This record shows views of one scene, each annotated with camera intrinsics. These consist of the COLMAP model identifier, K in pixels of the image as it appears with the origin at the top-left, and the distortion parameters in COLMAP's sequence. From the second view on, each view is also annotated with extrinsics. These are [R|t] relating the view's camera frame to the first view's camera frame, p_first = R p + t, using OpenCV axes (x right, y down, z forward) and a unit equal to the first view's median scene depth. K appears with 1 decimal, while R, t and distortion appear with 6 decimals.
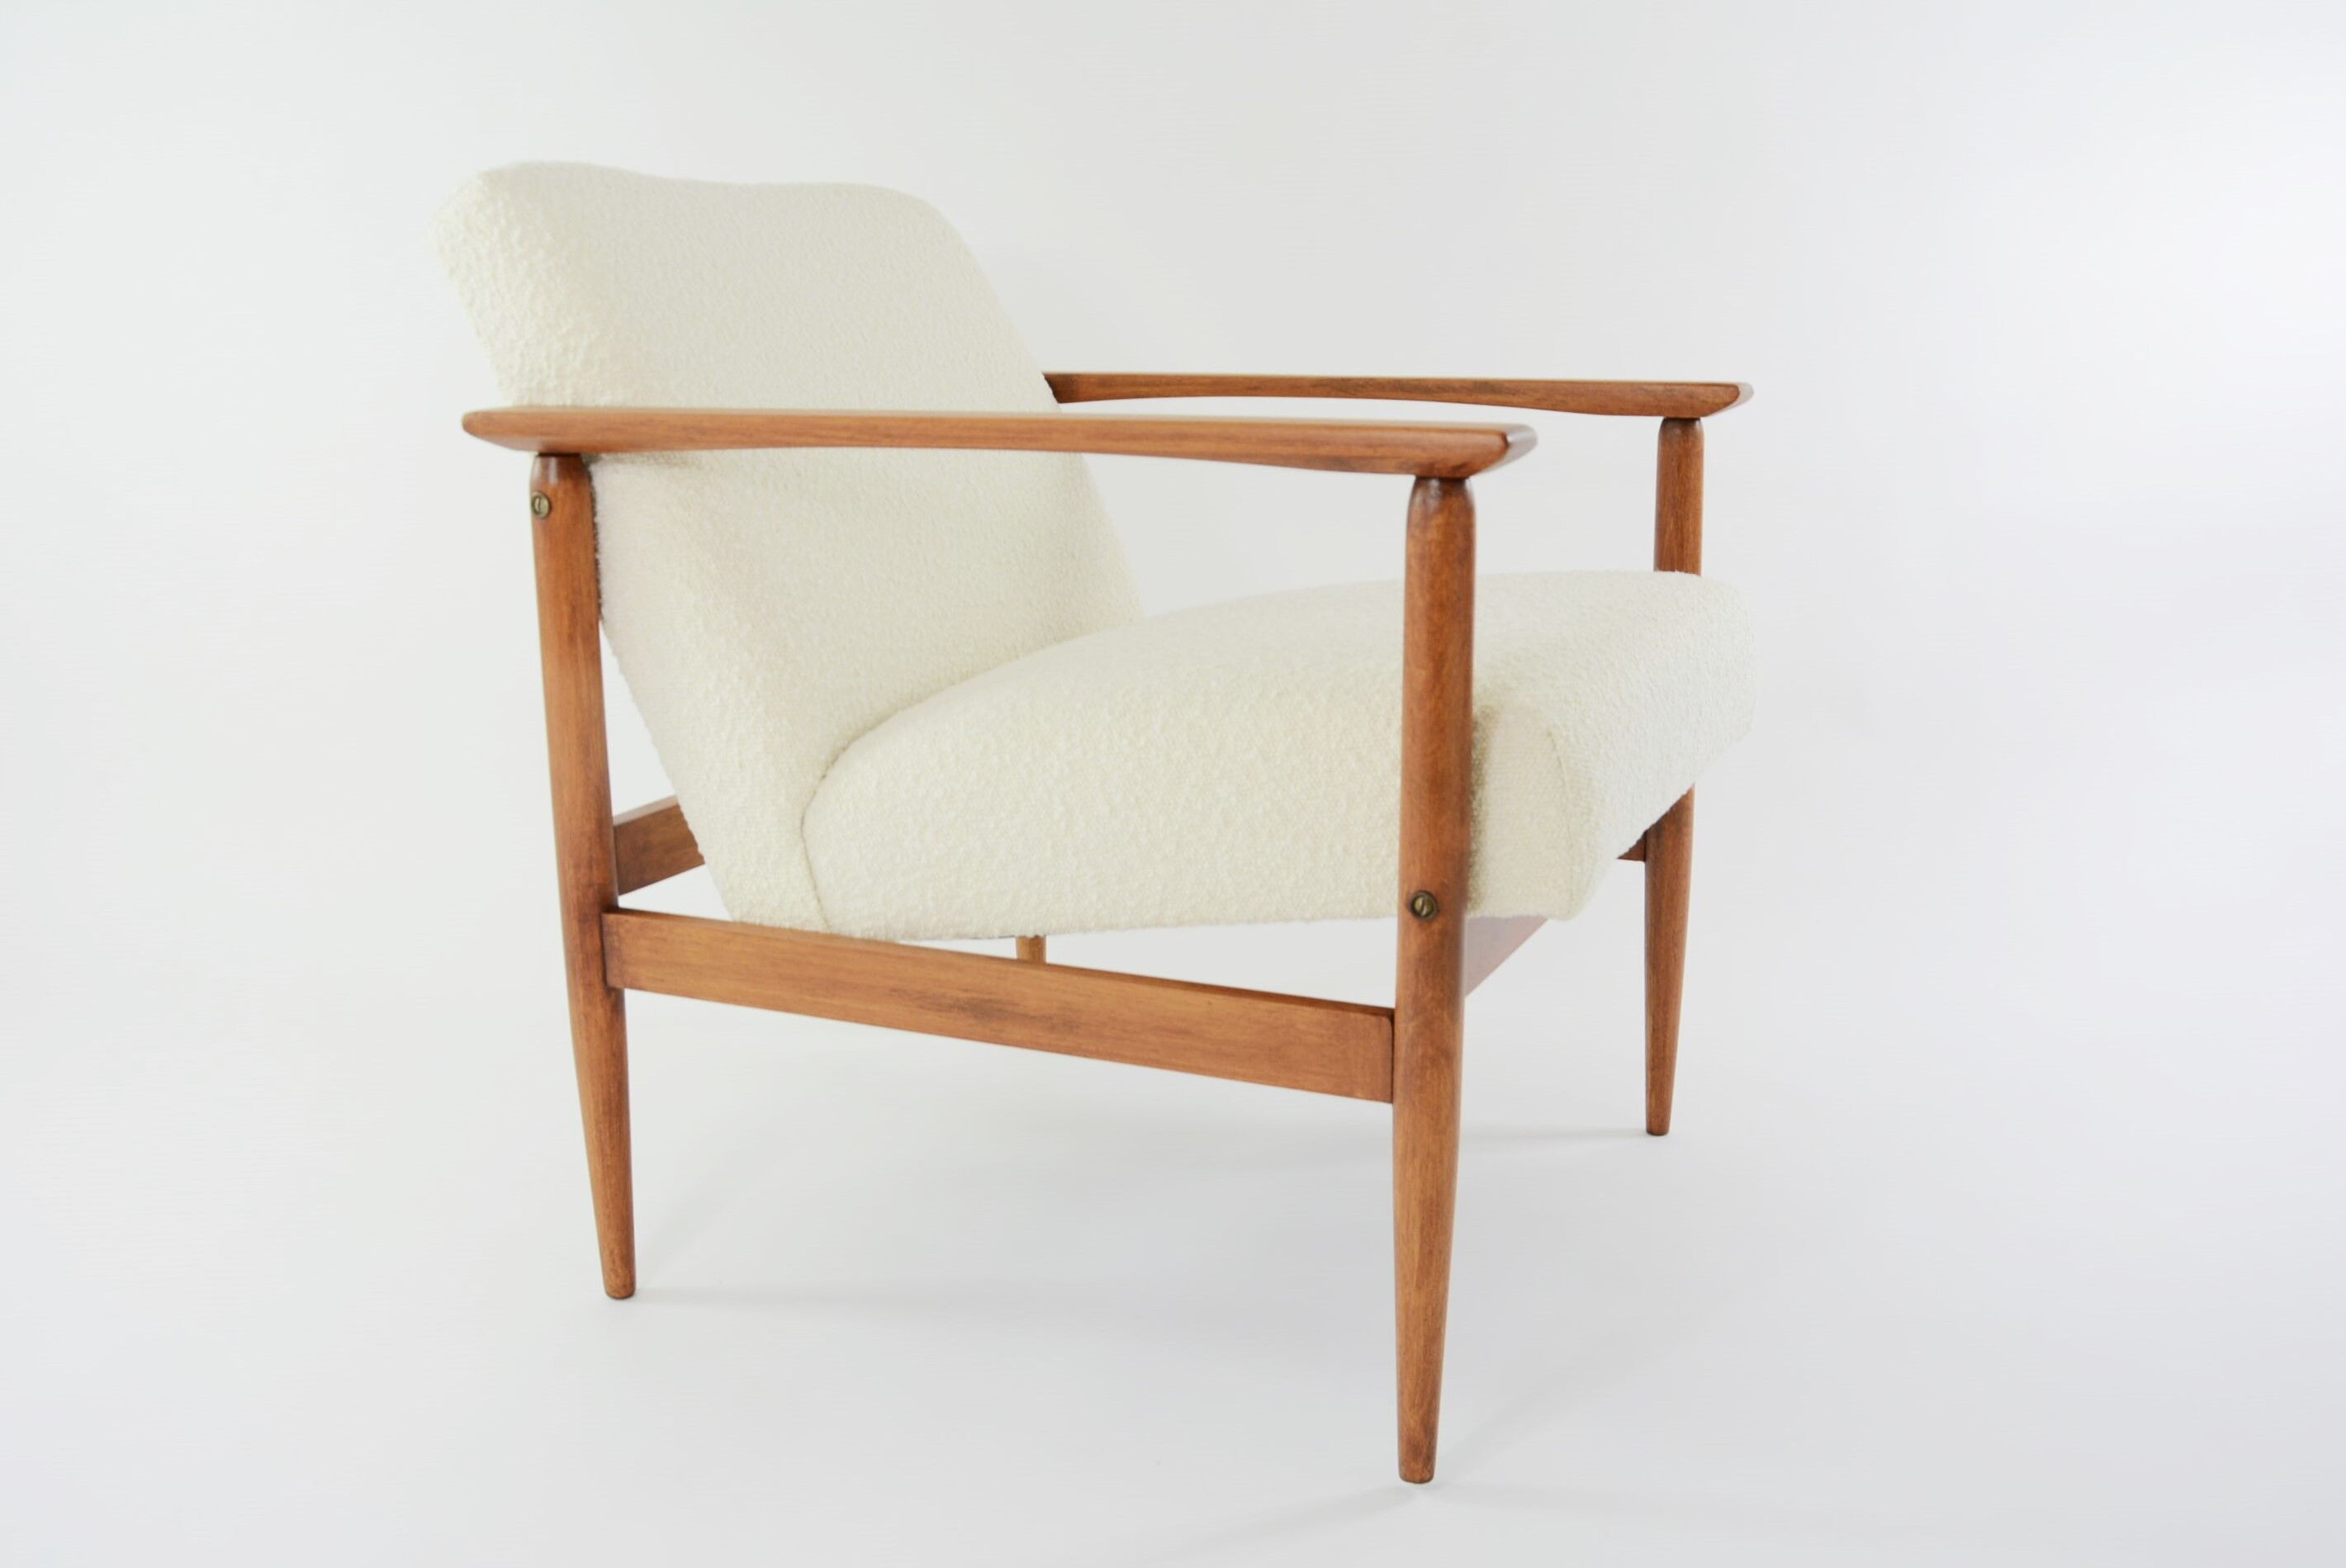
lens RADIAL K [[2135.0, 0, 1173.0], [0, 2135.0, 784.0], [0, 0, 1]] dist [-0.067577, 0.002290]
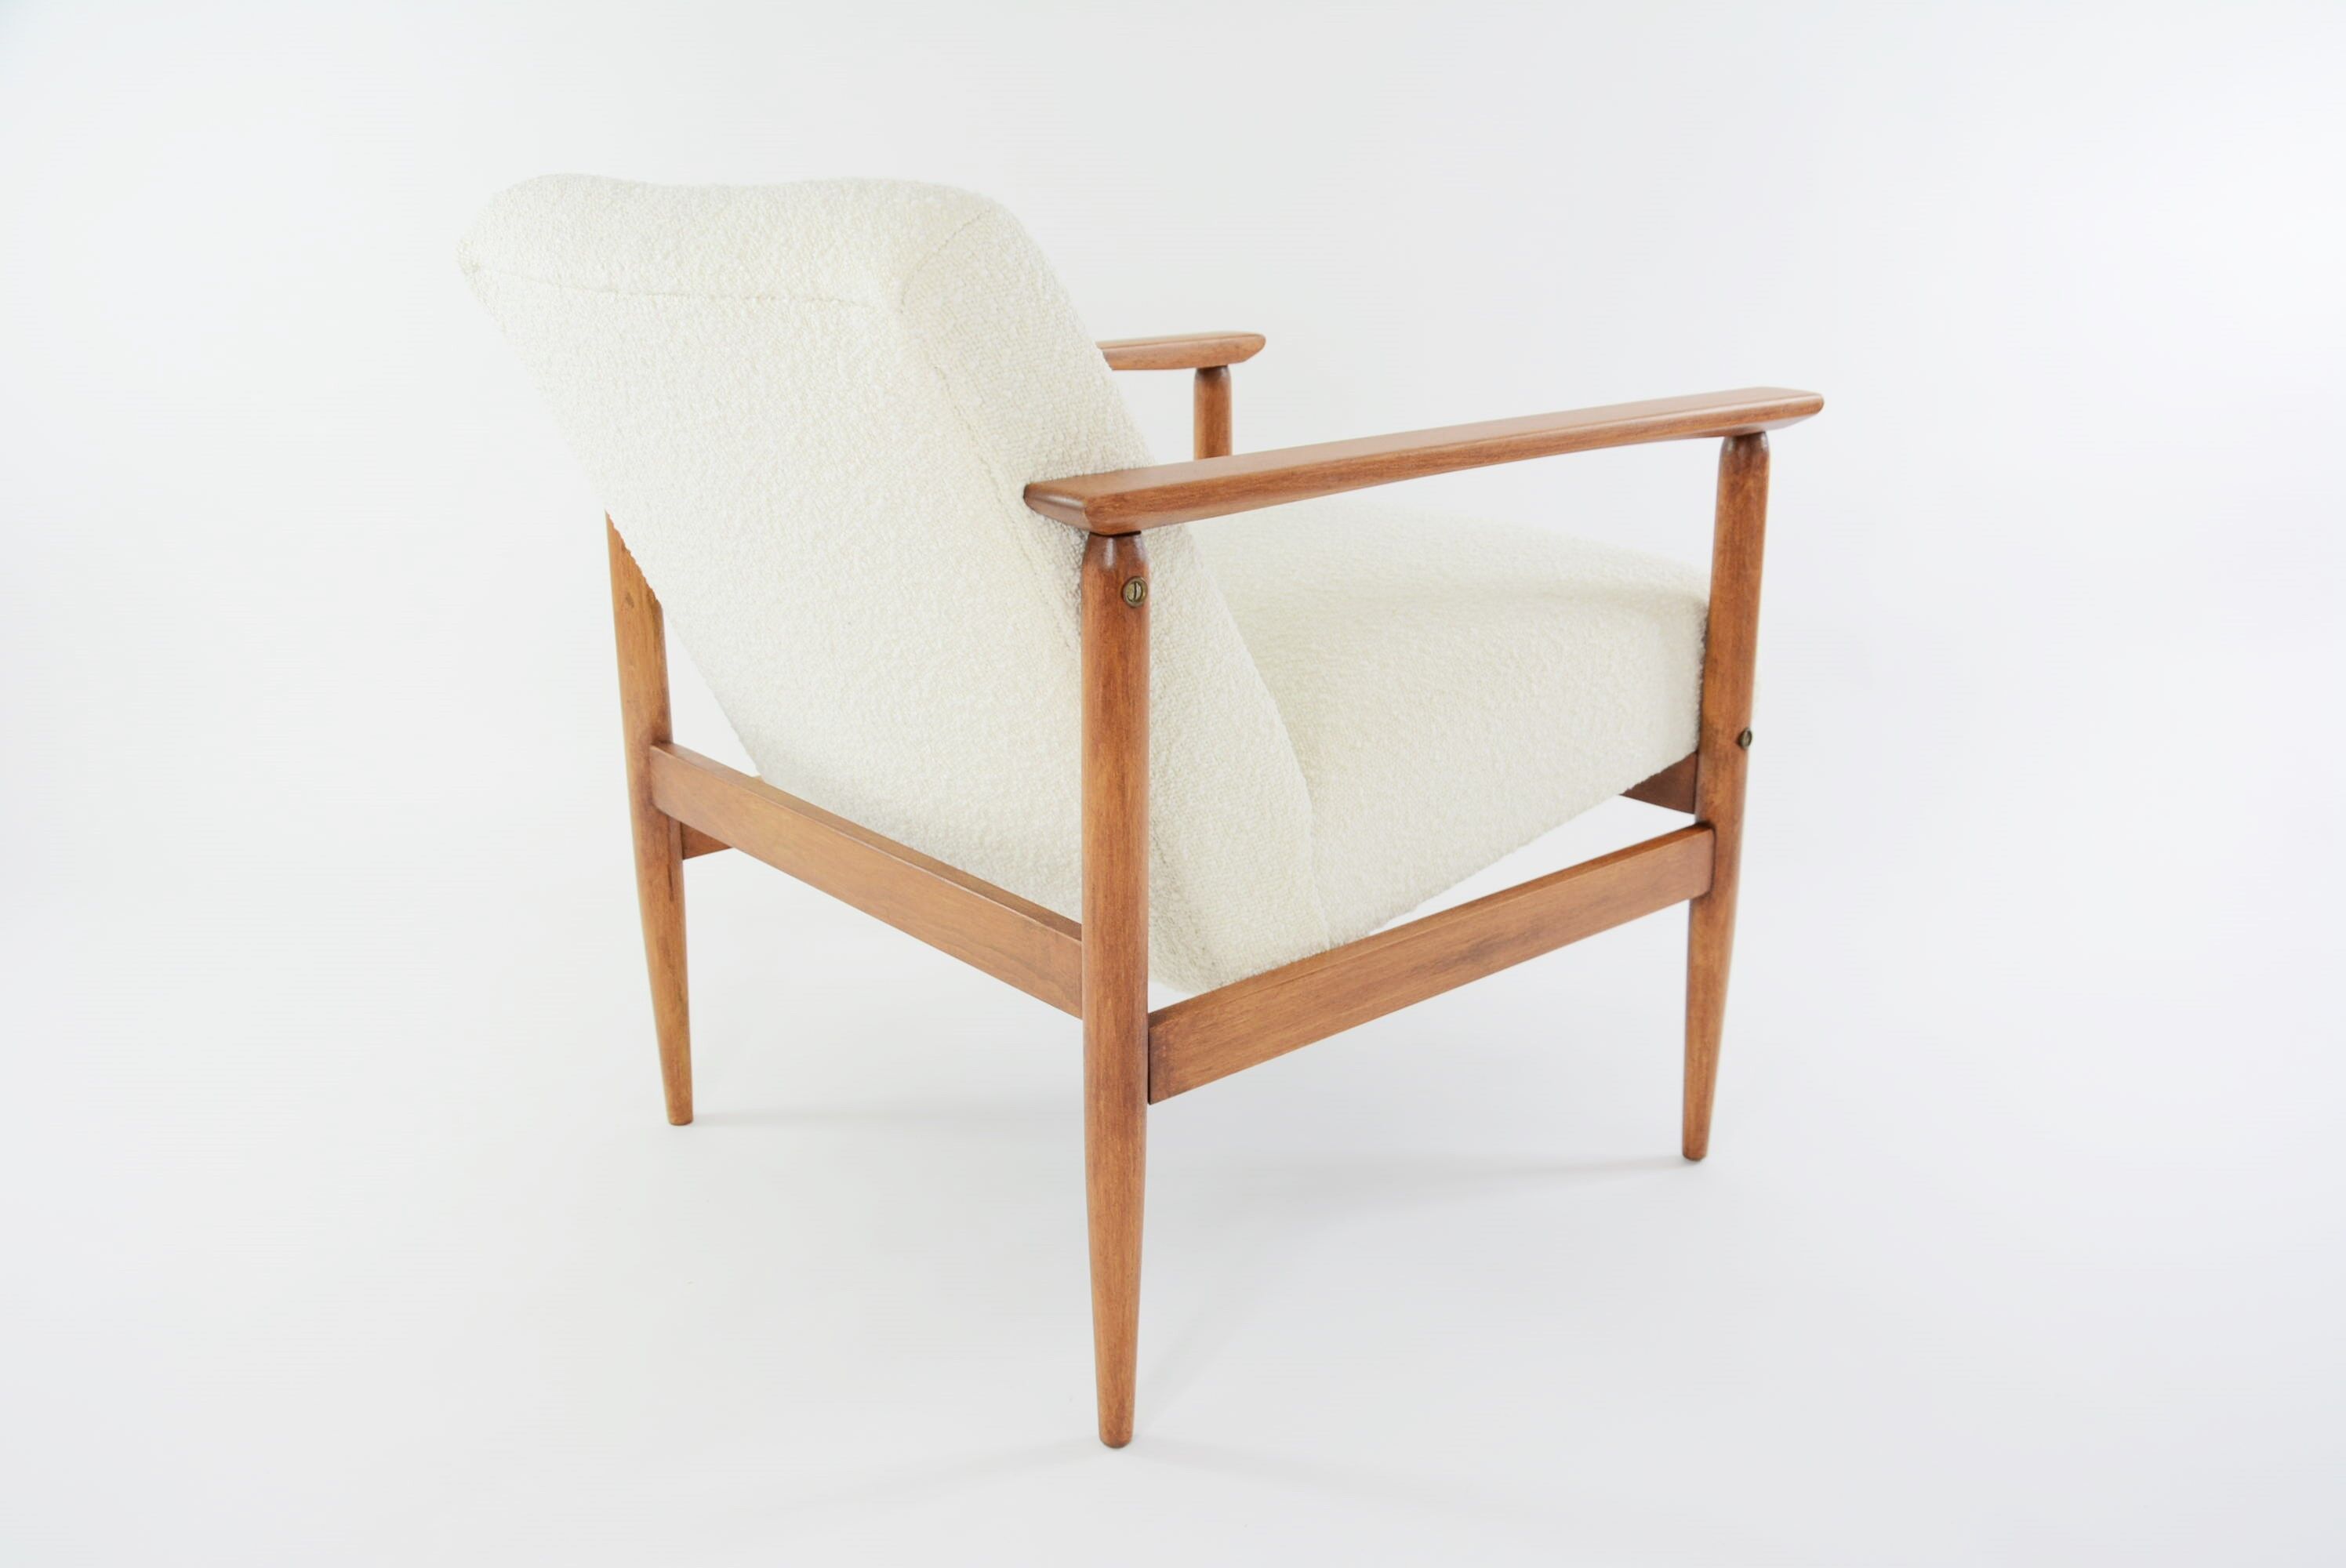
lens RADIAL K [[2135.0, 0, 1173.0], [0, 2135.0, 784.0], [0, 0, 1]] dist [-0.067577, 0.002290]
pose [[0.417050, -0.262307, 0.870210, -1.077732], [0.203651, 0.960074, 0.191794, -0.221293], [-0.885774, 0.097231, 0.453817, 0.599005]]
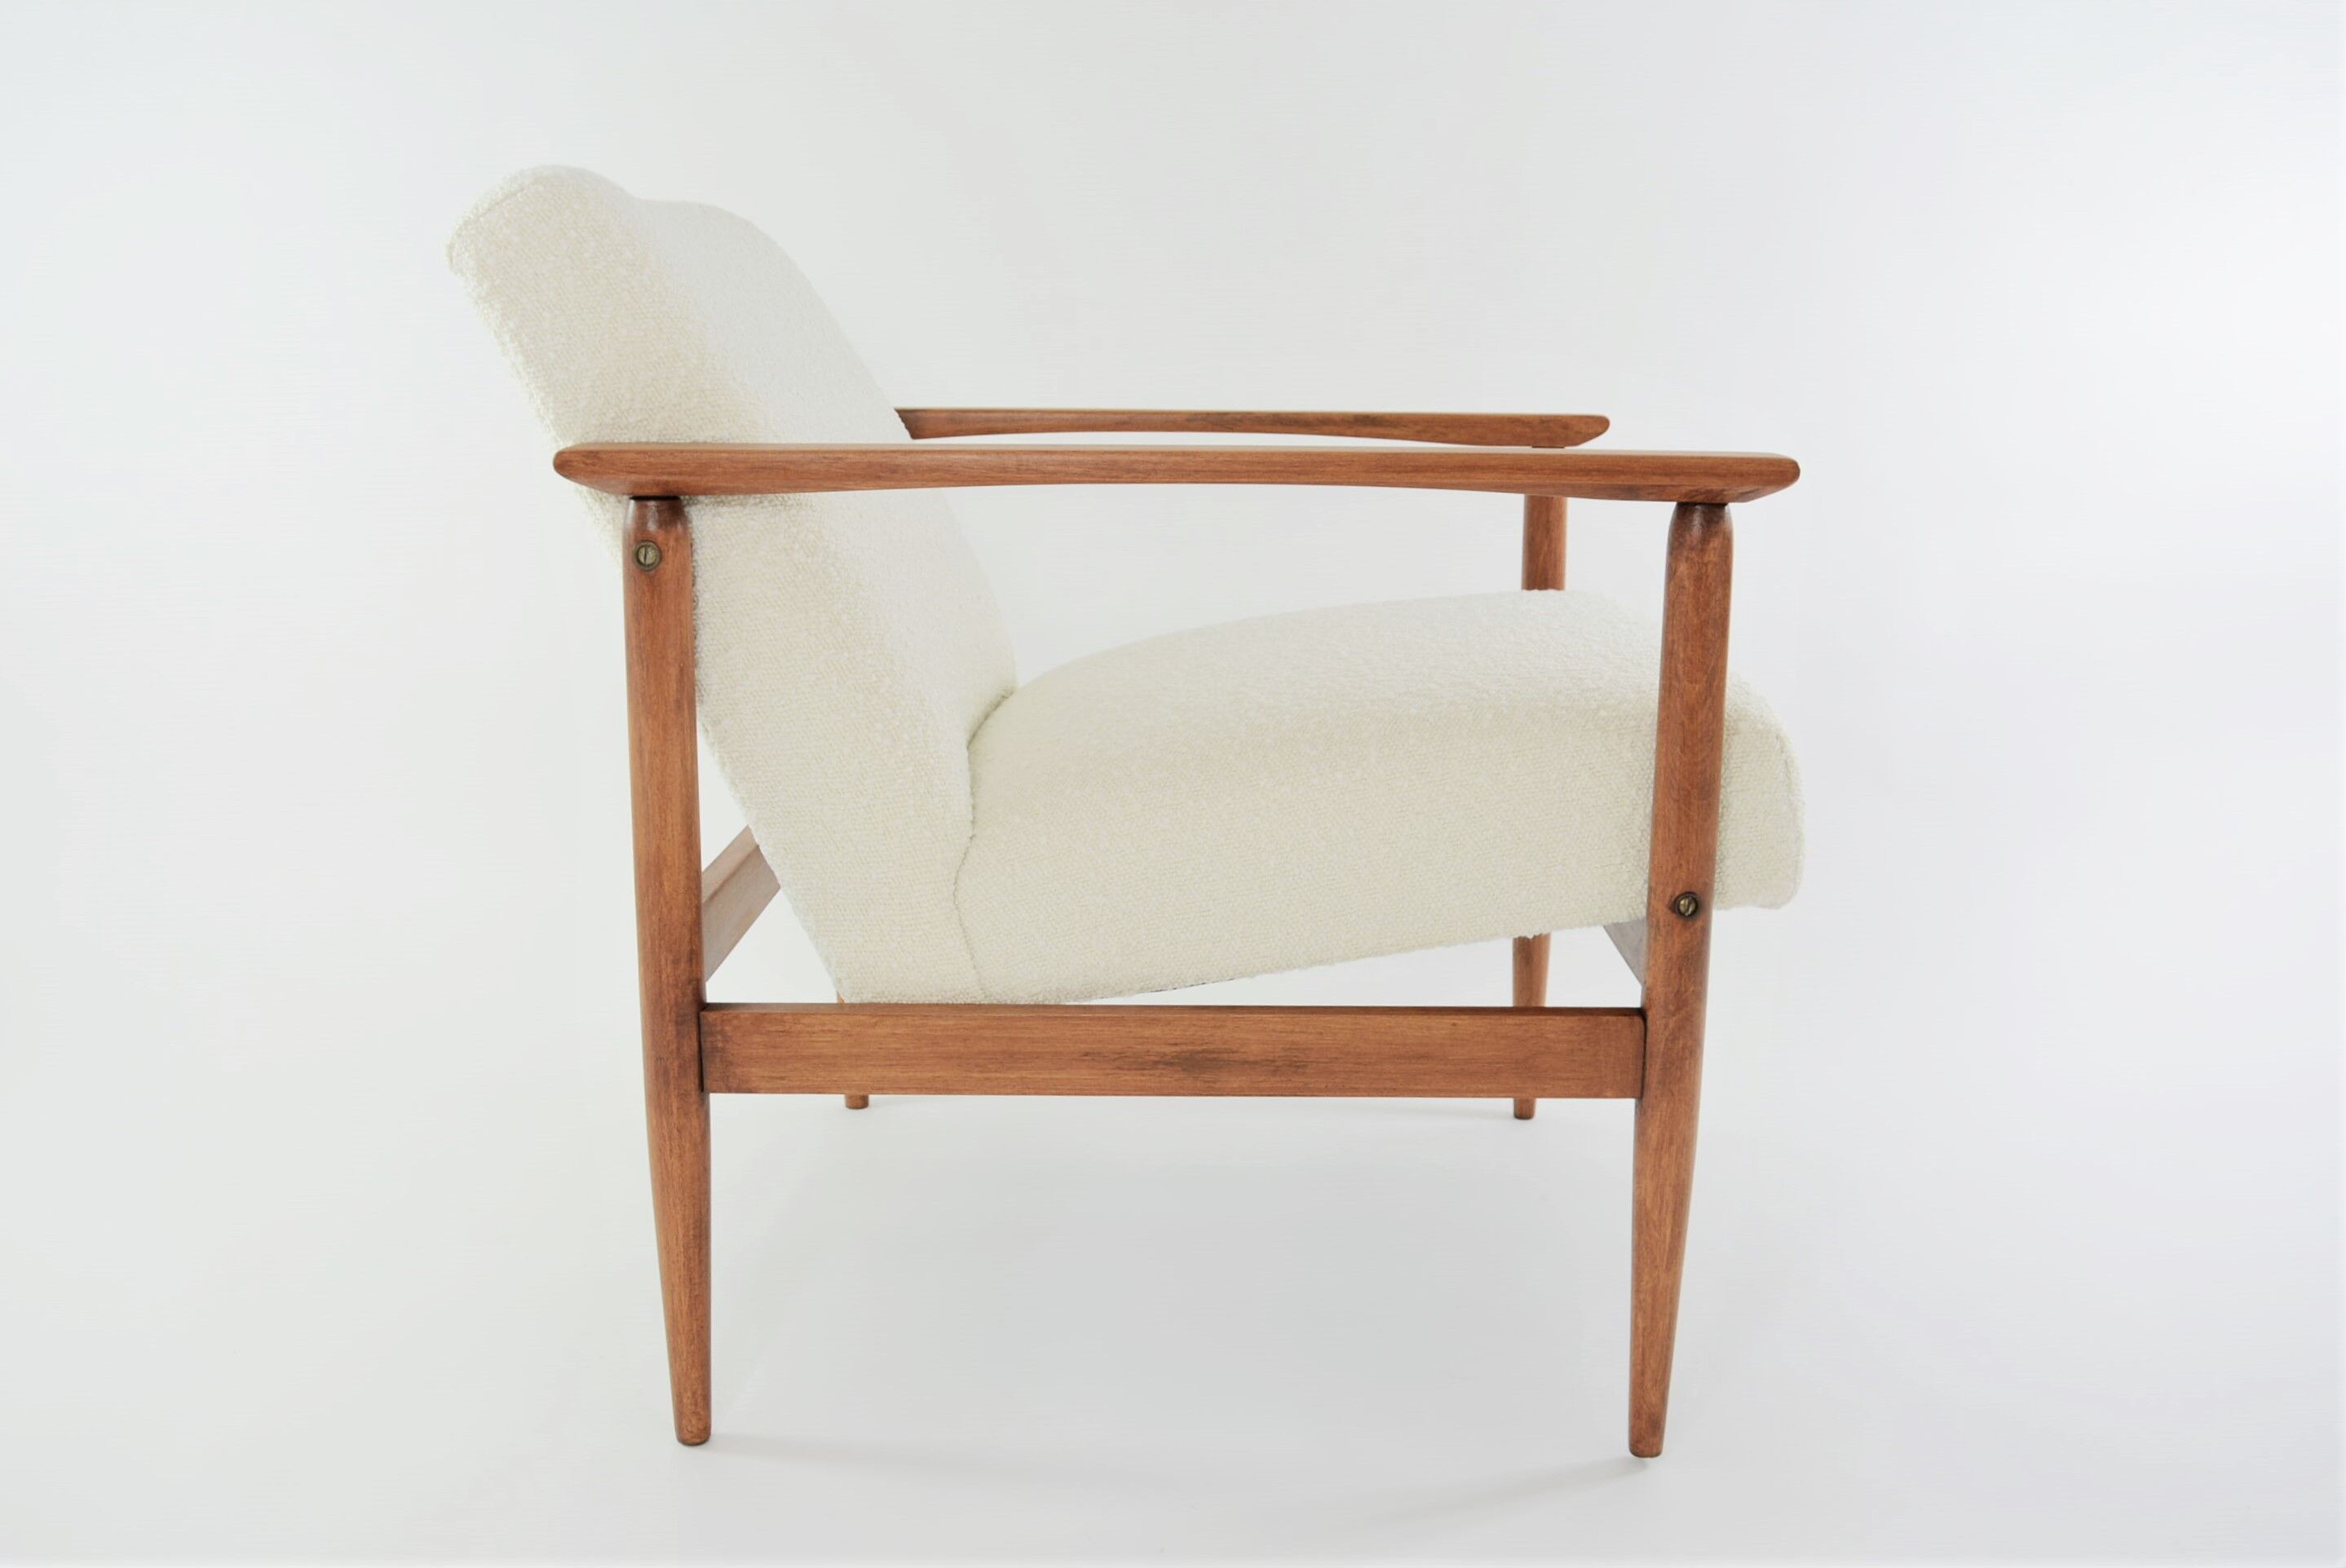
lens RADIAL K [[2135.1, 0, 1173.0], [0, 2135.1, 784.0], [0, 0, 1]] dist [-0.067577, 0.002290]
pose [[0.917853, -0.070387, 0.390629, -0.450244], [0.077247, 0.997010, -0.001854, -0.018201], [-0.389331, 0.031876, 0.920546, 0.104362]]
